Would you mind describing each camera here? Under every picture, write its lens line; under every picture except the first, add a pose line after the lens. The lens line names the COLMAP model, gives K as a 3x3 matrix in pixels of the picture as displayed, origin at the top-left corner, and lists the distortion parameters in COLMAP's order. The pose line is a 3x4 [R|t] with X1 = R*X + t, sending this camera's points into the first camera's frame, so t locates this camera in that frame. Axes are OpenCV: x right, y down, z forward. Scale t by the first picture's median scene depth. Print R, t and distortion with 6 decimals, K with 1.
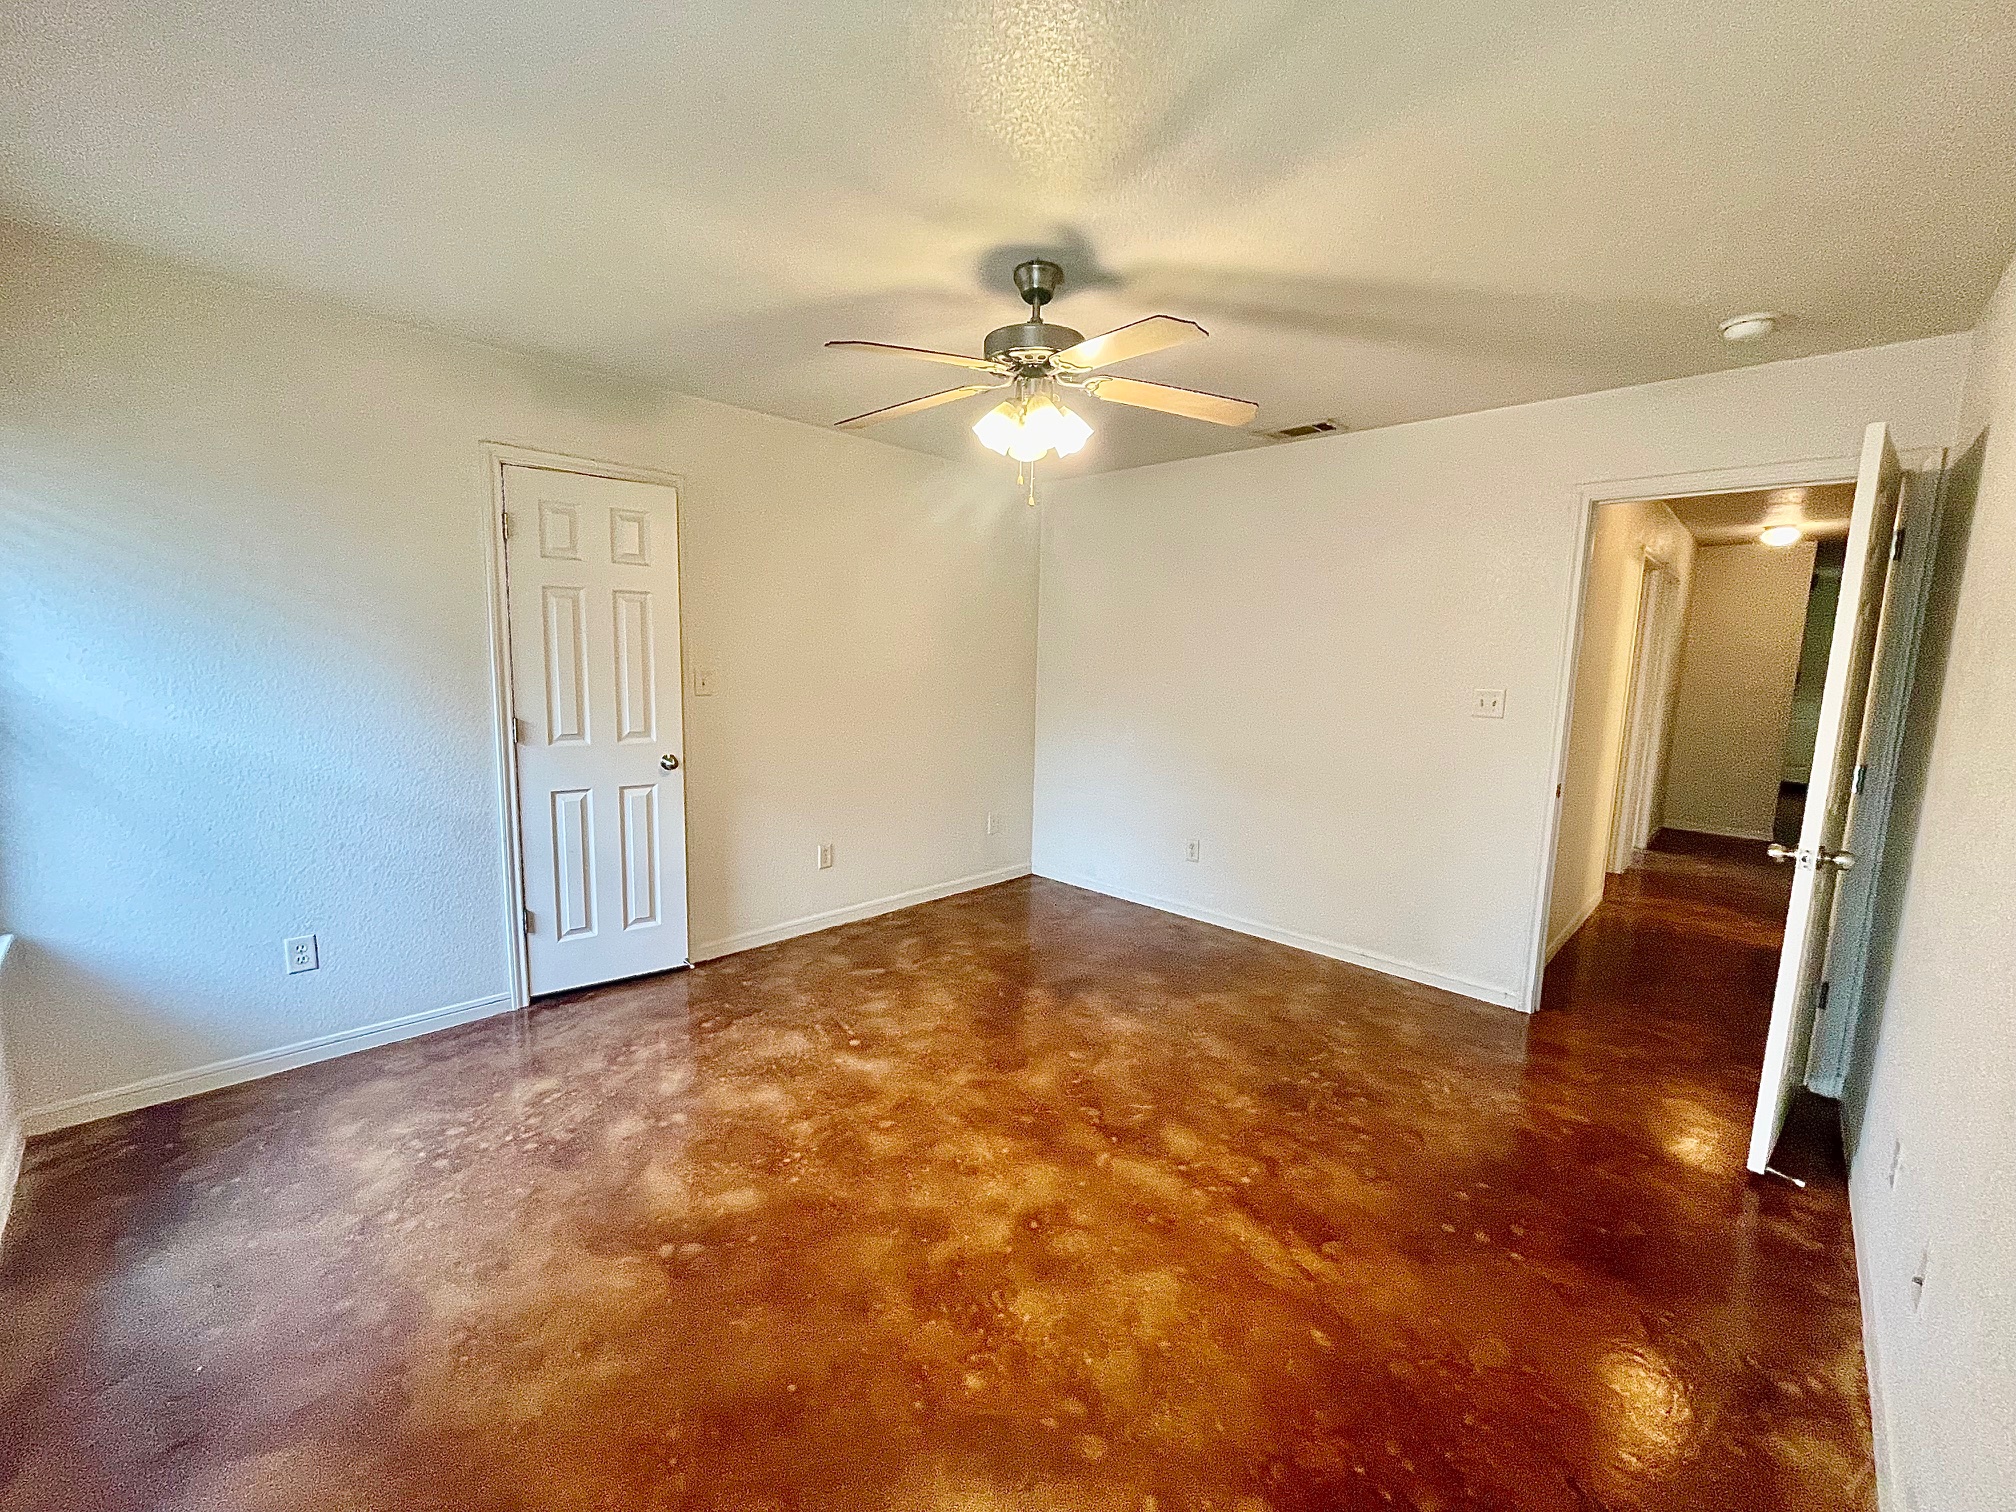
lens RADIAL K [[810.9, 0, 1003.7], [0, 810.9, 760.9], [0, 0, 1]] dist [0.000888, 0.000028]
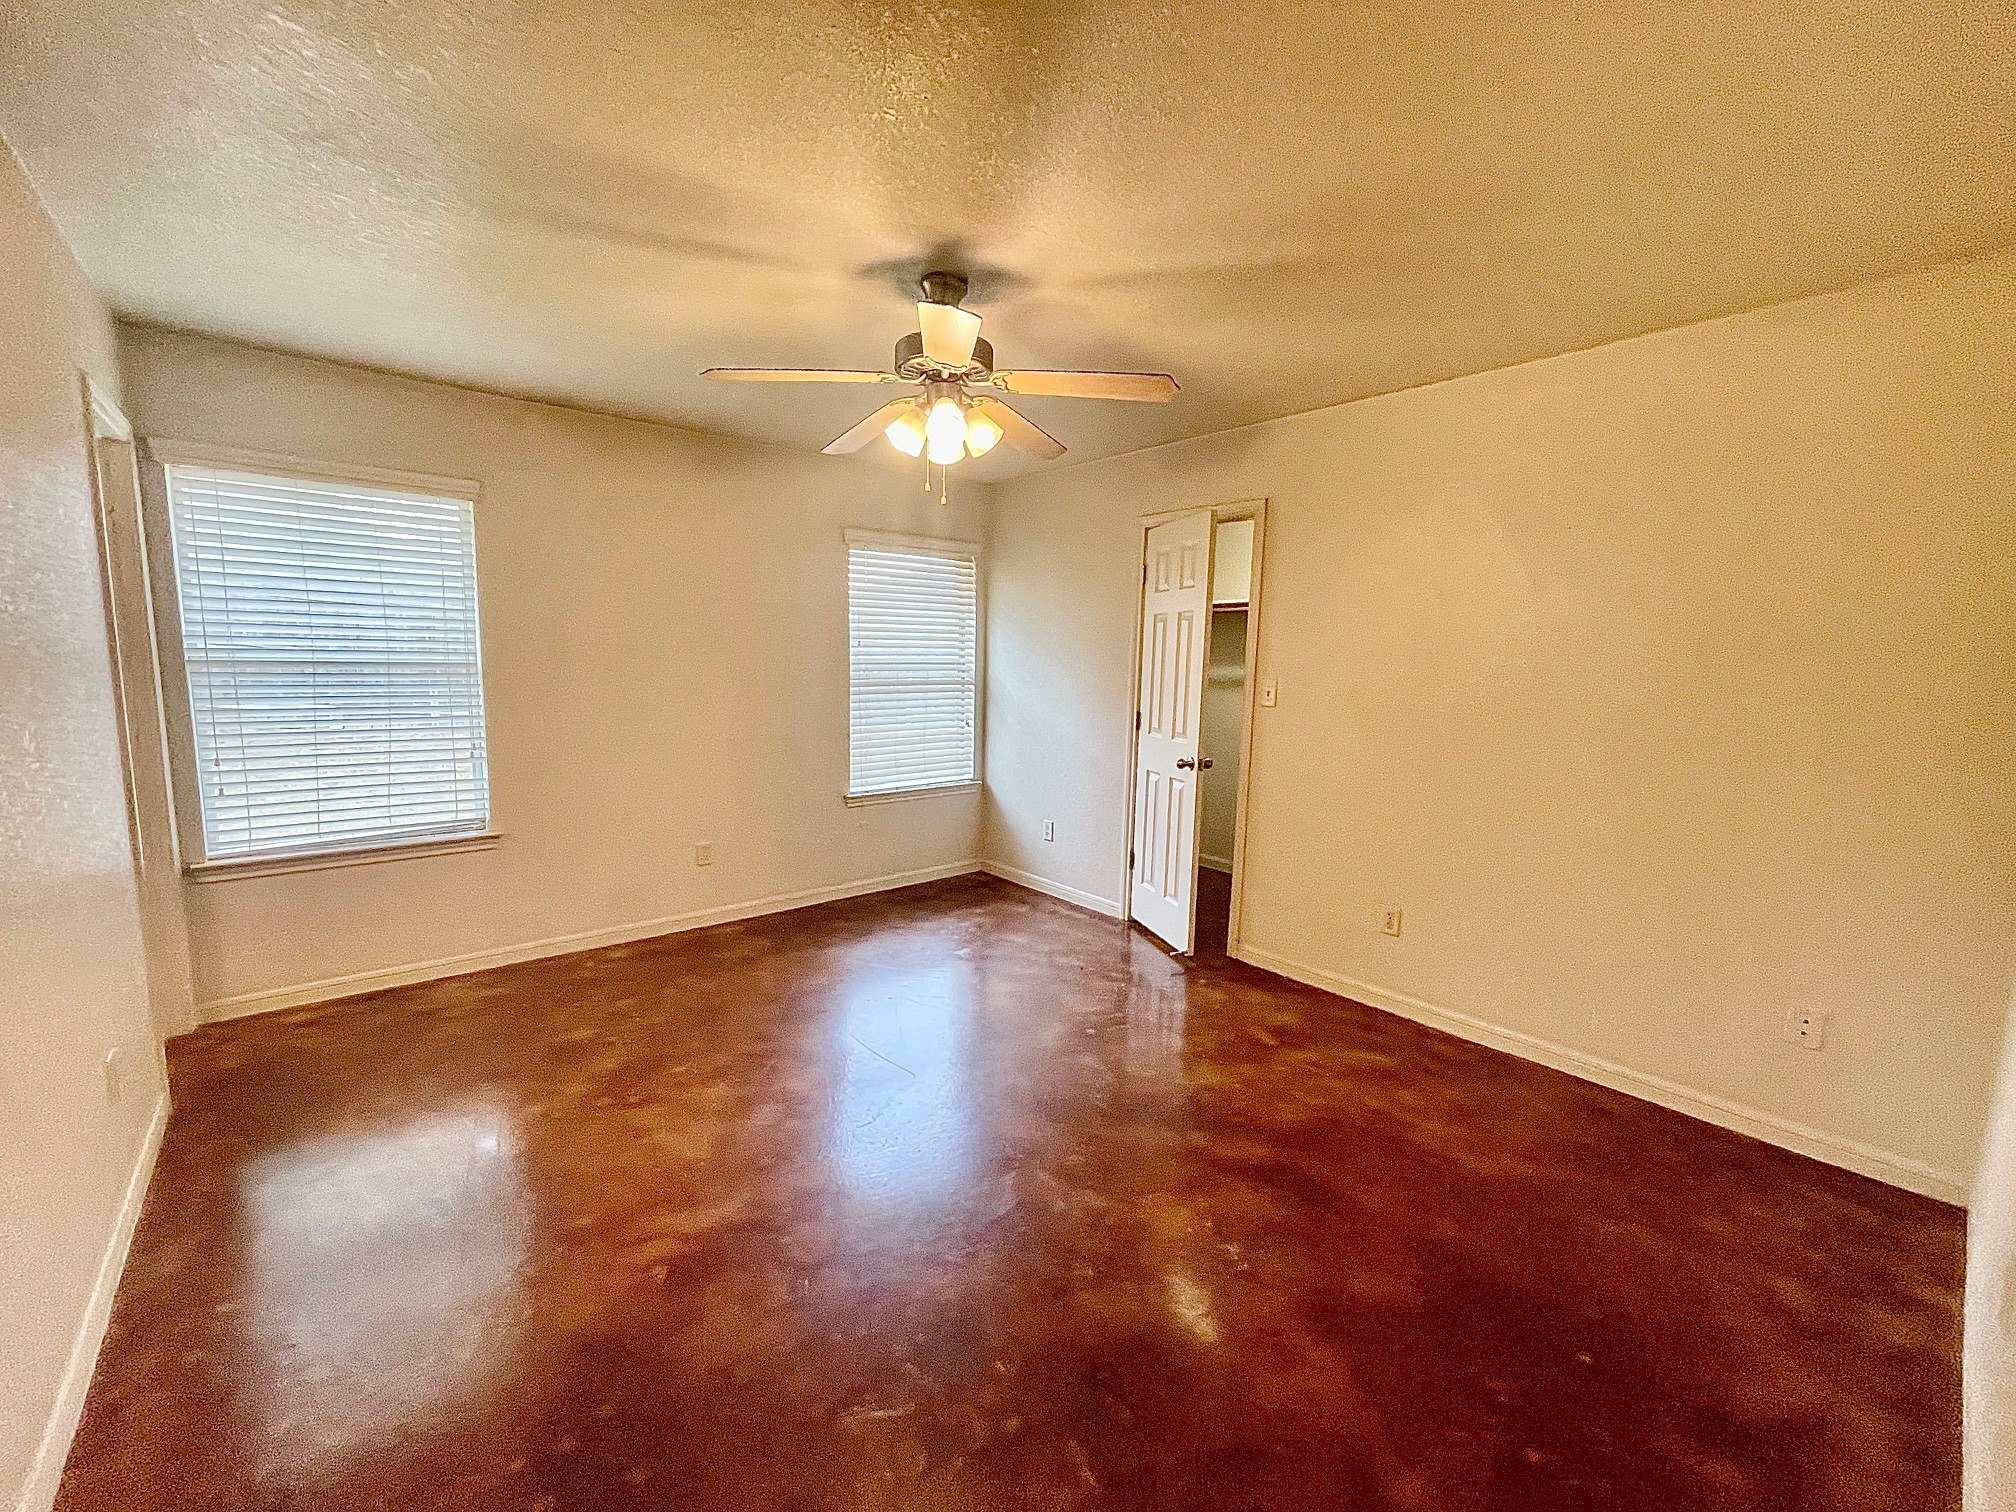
lens RADIAL K [[810.9, 0, 1003.7], [0, 810.9, 760.9], [0, 0, 1]] dist [0.000888, 0.000028]
pose [[-0.096719, 0.099694, -0.990306, 0.784678], [-0.160844, 0.980328, 0.114398, -0.087861], [0.982229, 0.170350, -0.078781, 0.875019]]
